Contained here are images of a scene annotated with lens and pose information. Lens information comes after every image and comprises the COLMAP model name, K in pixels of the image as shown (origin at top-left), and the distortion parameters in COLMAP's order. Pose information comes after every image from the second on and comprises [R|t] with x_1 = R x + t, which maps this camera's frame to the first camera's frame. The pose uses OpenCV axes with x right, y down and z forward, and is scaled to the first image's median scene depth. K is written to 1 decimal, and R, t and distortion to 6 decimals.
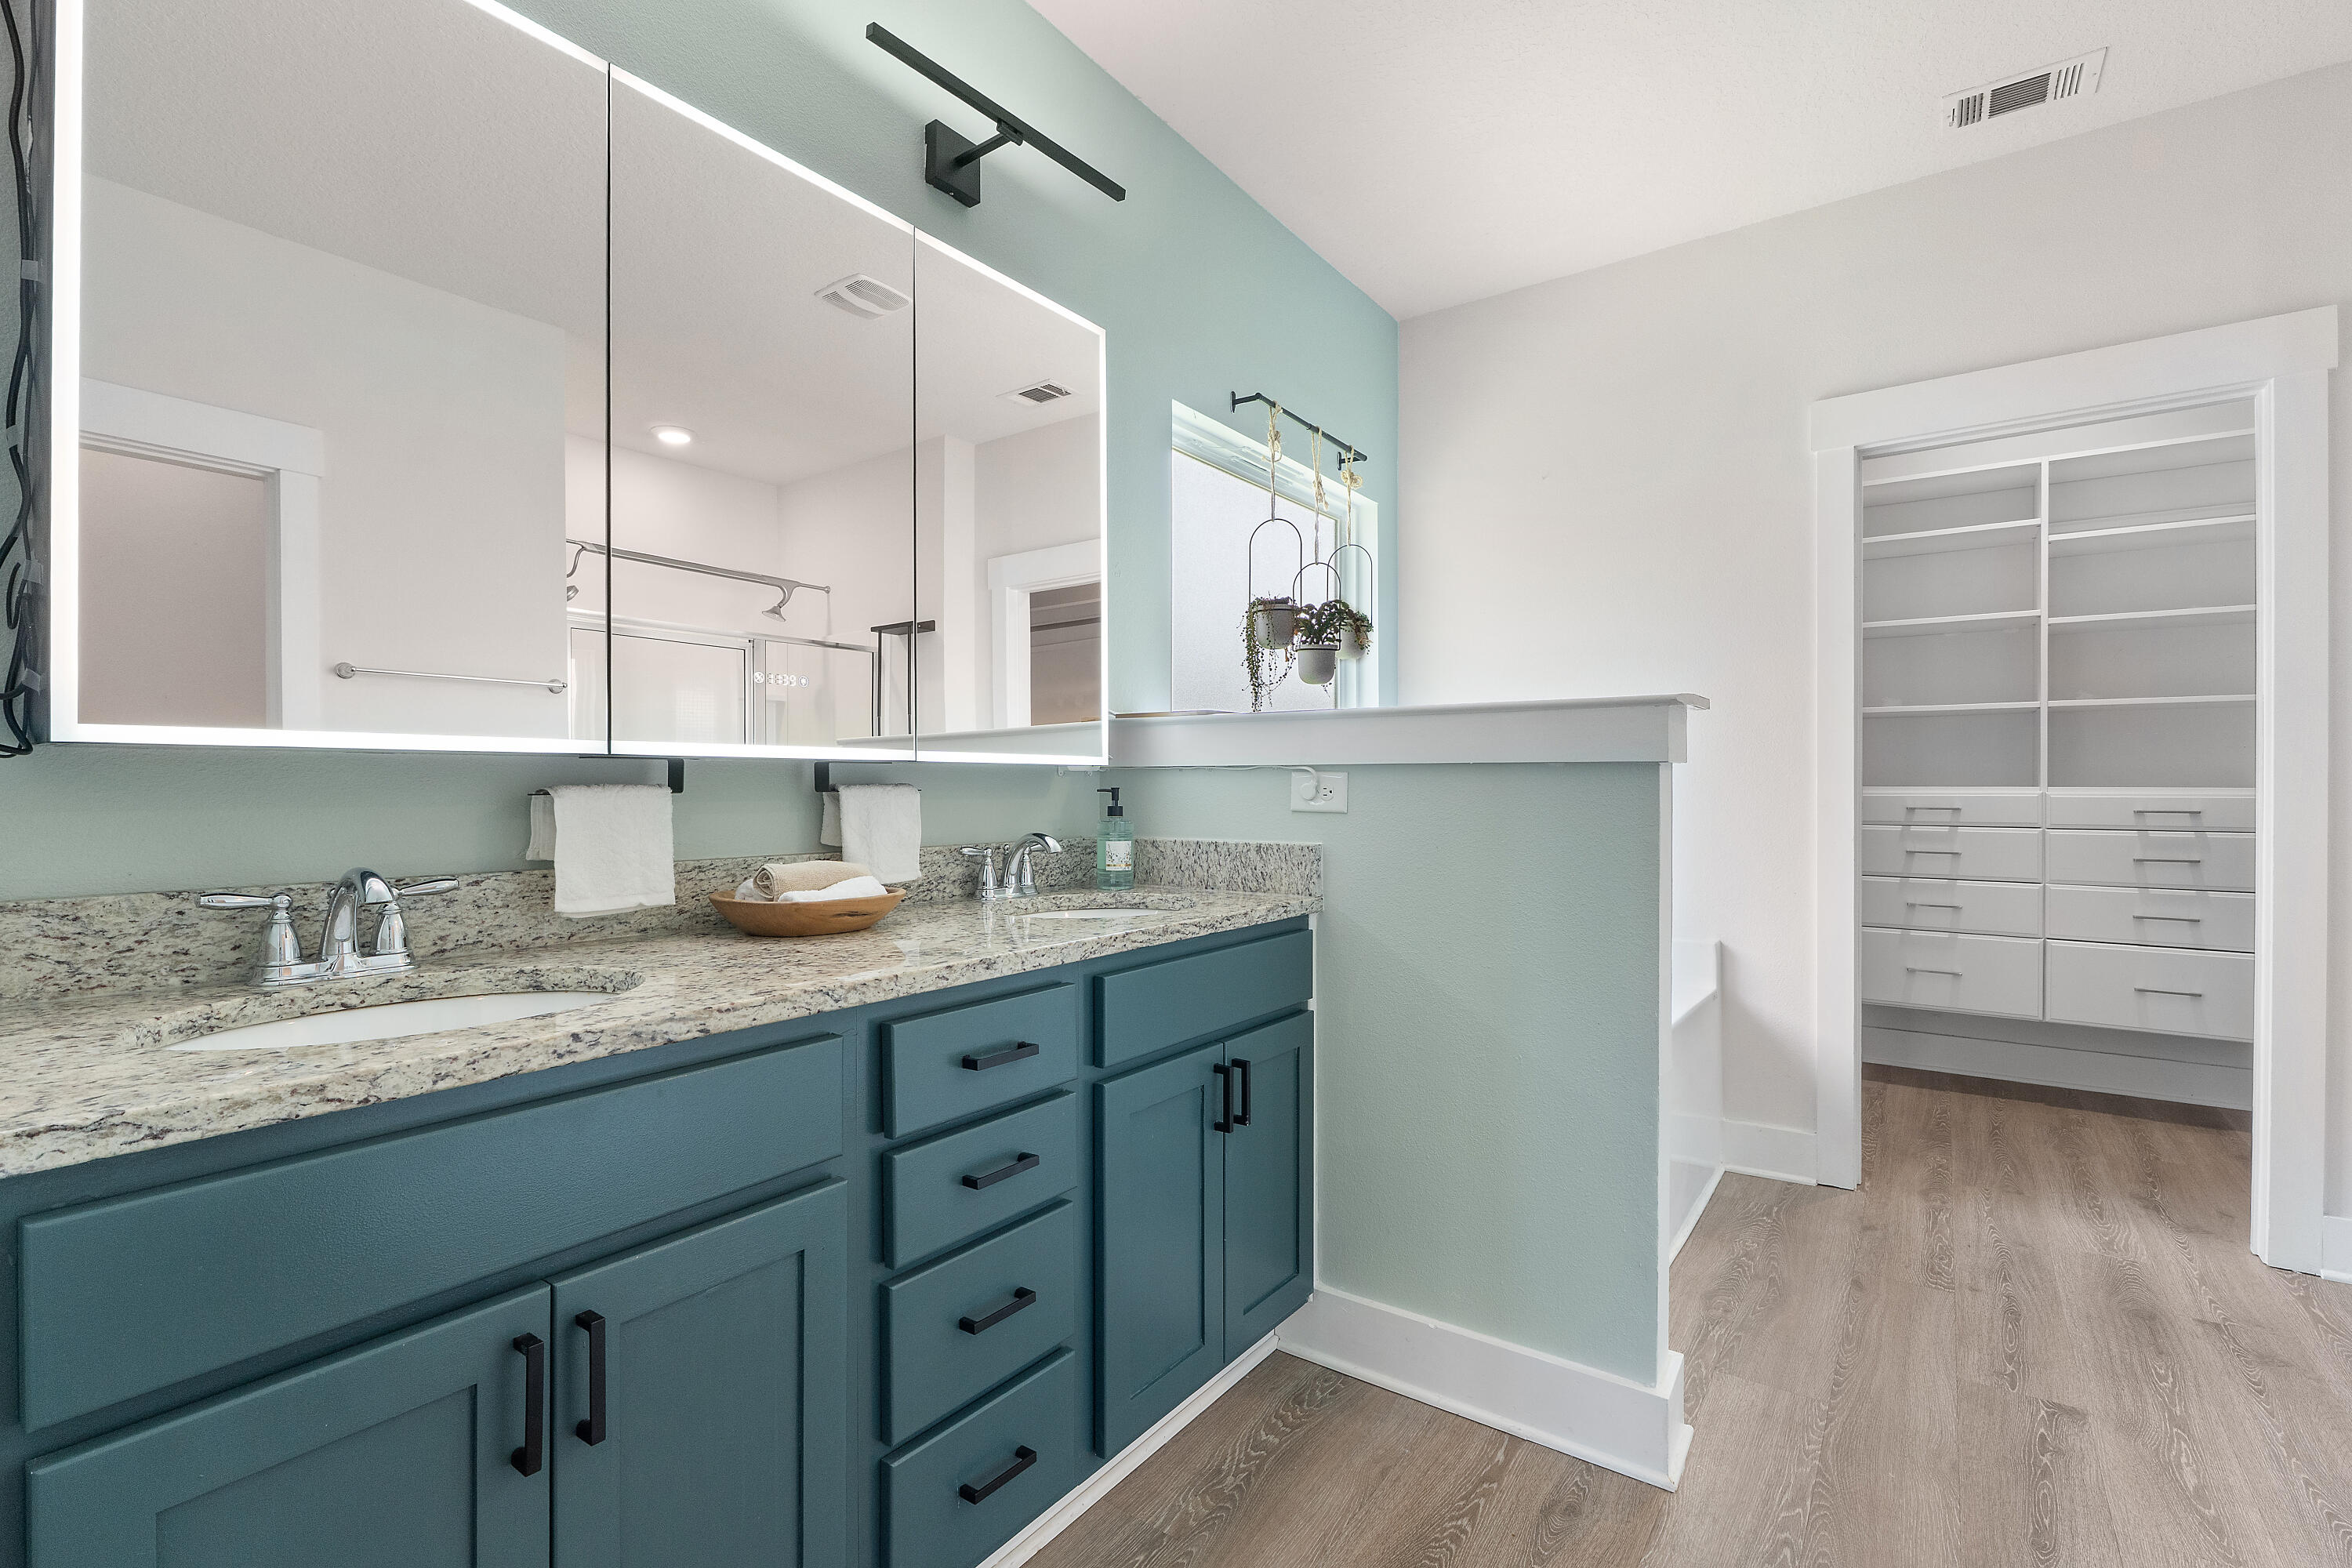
lens RADIAL K [[1064.8, 0, 1175.2], [0, 1064.8, 787.1], [0, 0, 1]] dist [-0.008614, -0.000538]
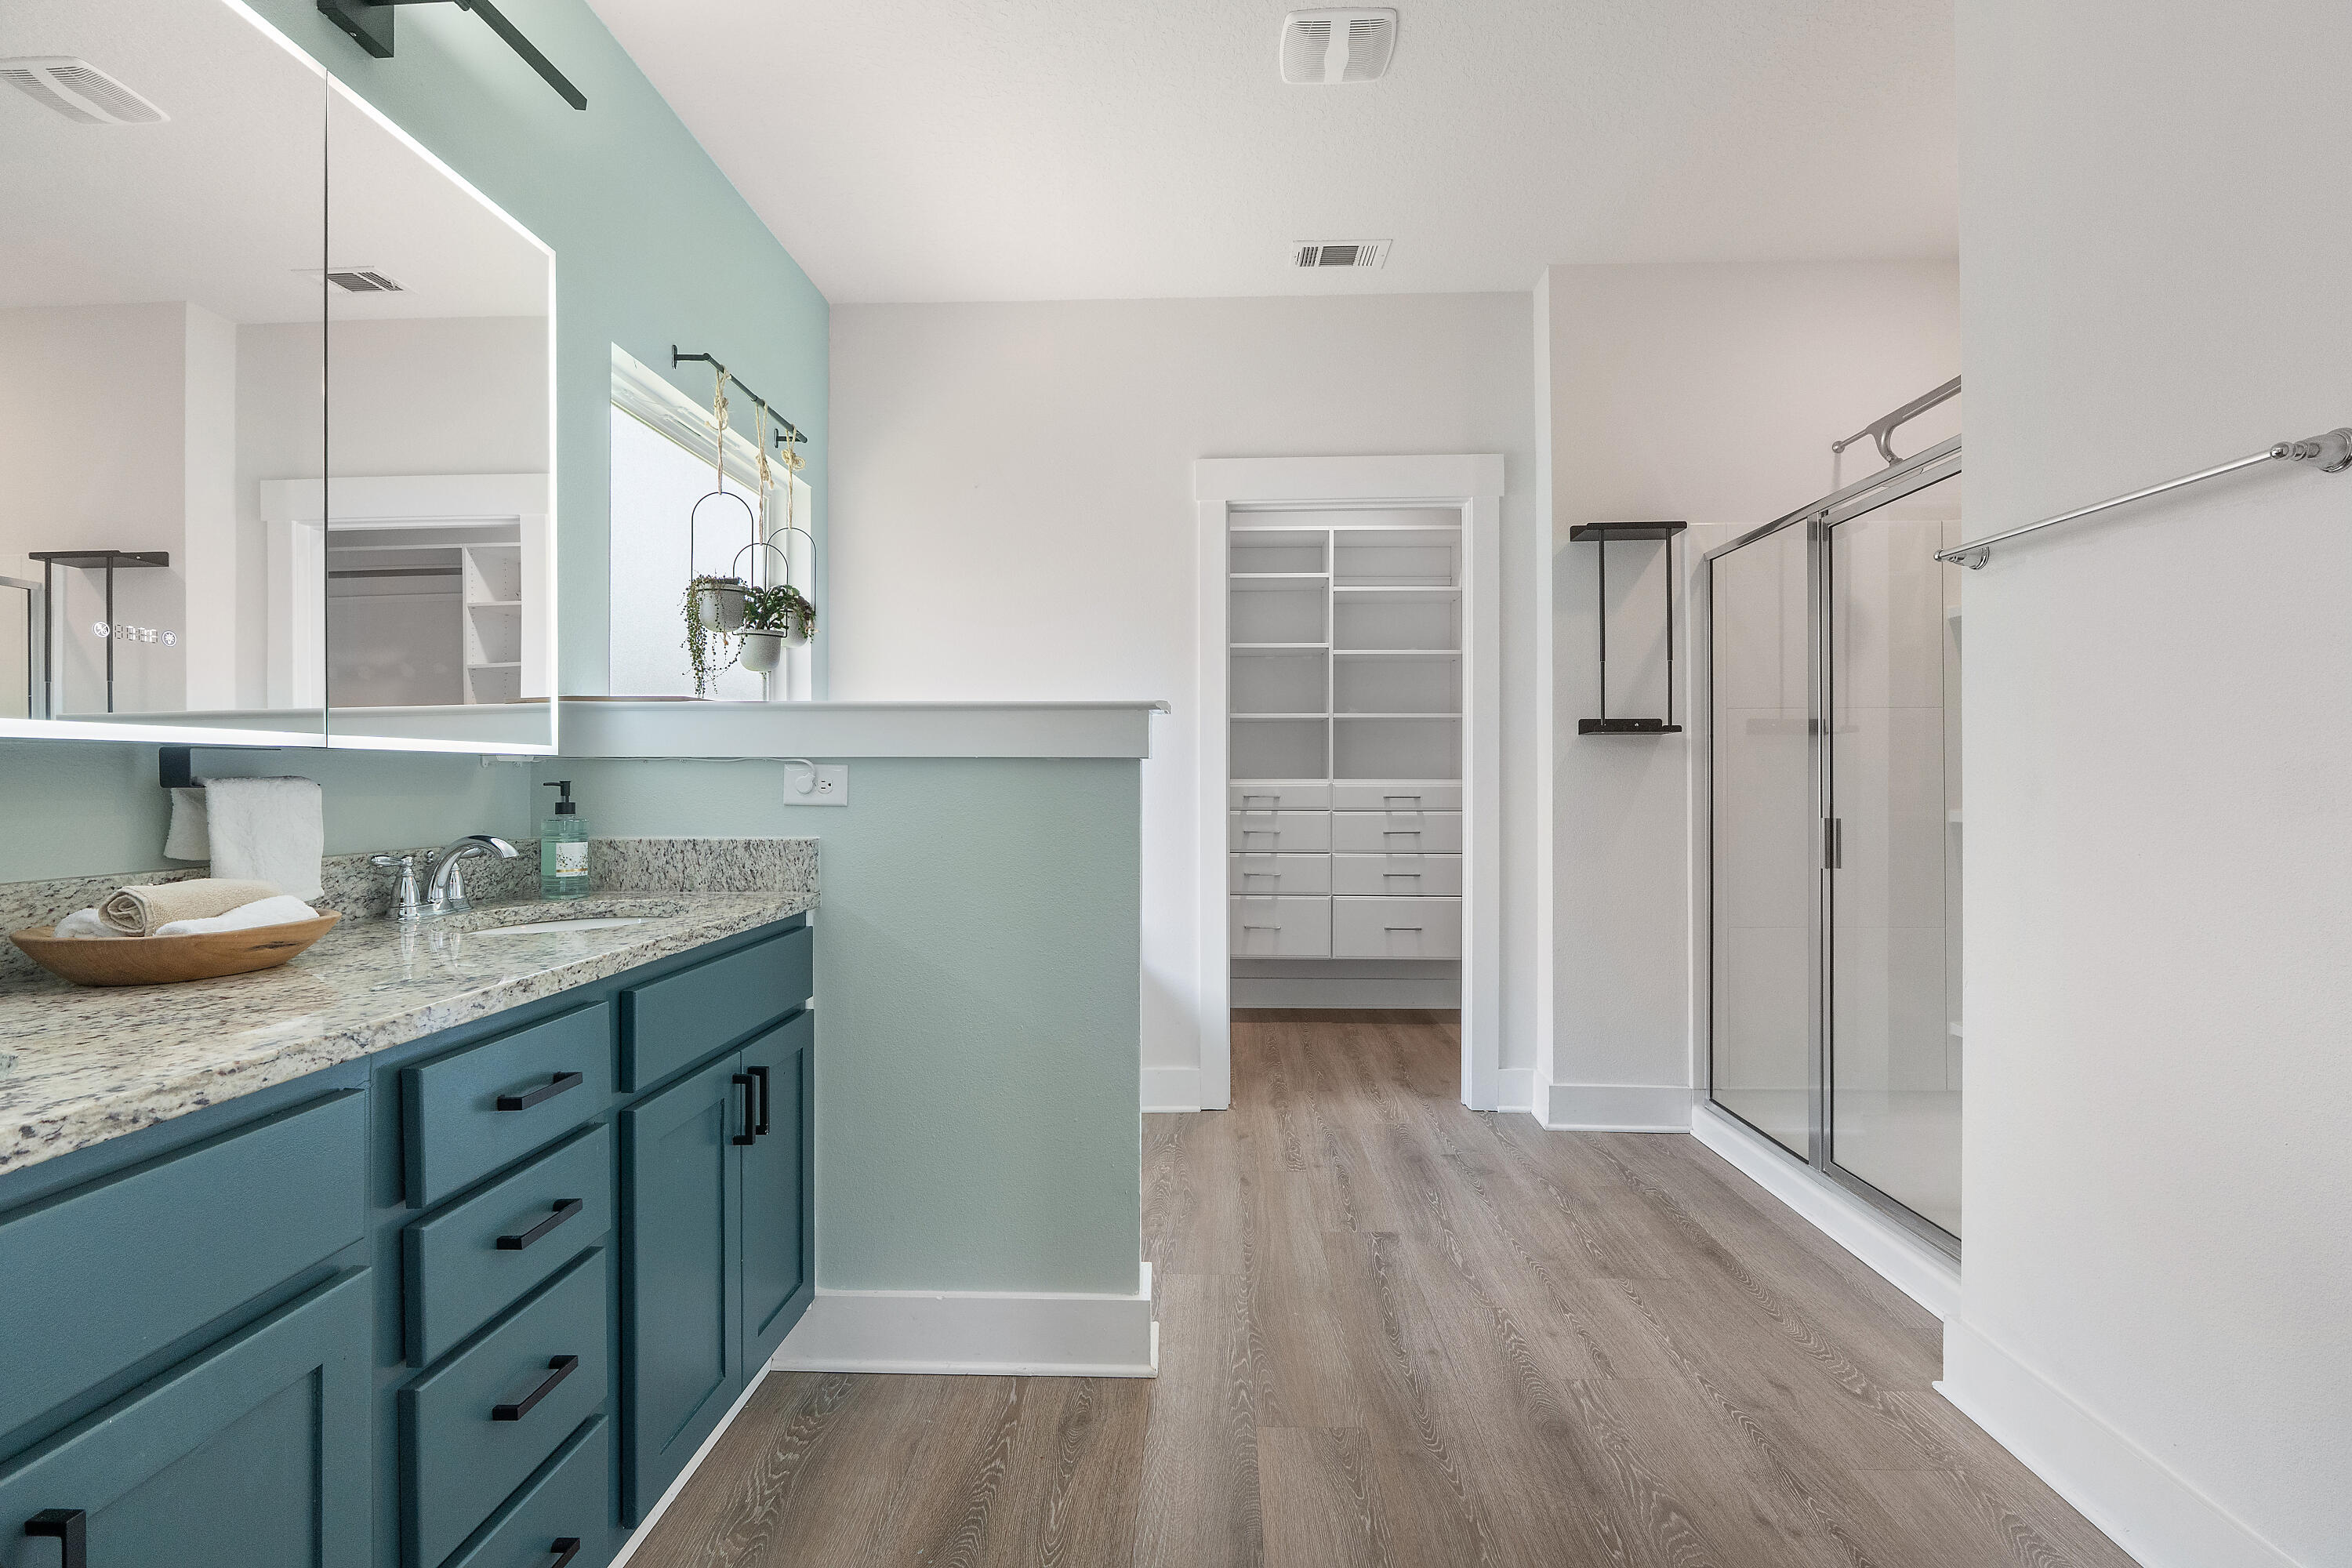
lens RADIAL K [[1064.8, 0, 1222.4], [0, 1064.8, 773.7], [0, 0, 1]] dist [-0.008614, -0.000538]
pose [[0.823235, 0.001029, 0.567700, -0.109527], [0.002405, 0.999983, -0.005301, 0.000365], [-0.567695, 0.005729, 0.823219, -0.014428]]
